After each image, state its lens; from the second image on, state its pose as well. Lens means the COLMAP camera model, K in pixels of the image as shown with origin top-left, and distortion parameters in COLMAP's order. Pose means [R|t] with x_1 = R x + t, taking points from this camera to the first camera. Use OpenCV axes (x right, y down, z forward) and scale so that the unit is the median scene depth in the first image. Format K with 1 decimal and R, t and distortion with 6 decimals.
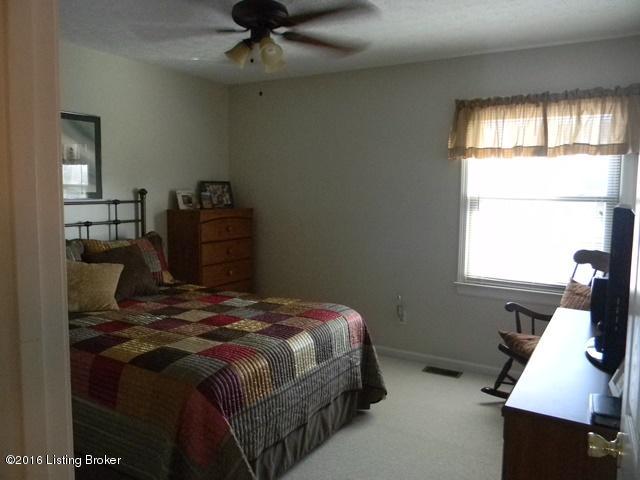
lens RADIAL K [[514.5, 0, 320.0], [0, 514.5, 240.0], [0, 0, 1]] dist [-0.004120, -0.005700]
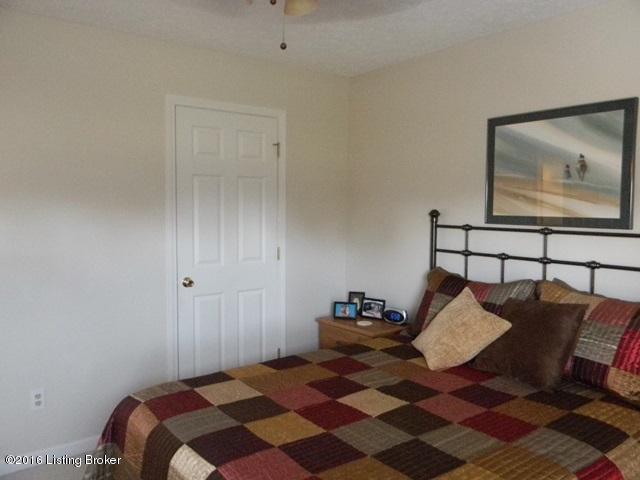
lens RADIAL K [[514.5, 0, 320.0], [0, 514.5, 240.0], [0, 0, 1]] dist [-0.004120, -0.005700]
pose [[-0.339313, 0.046909, -0.939503, 0.309245], [-0.114088, 0.989331, 0.090601, -0.085391], [0.933729, 0.137928, -0.330341, 0.911962]]
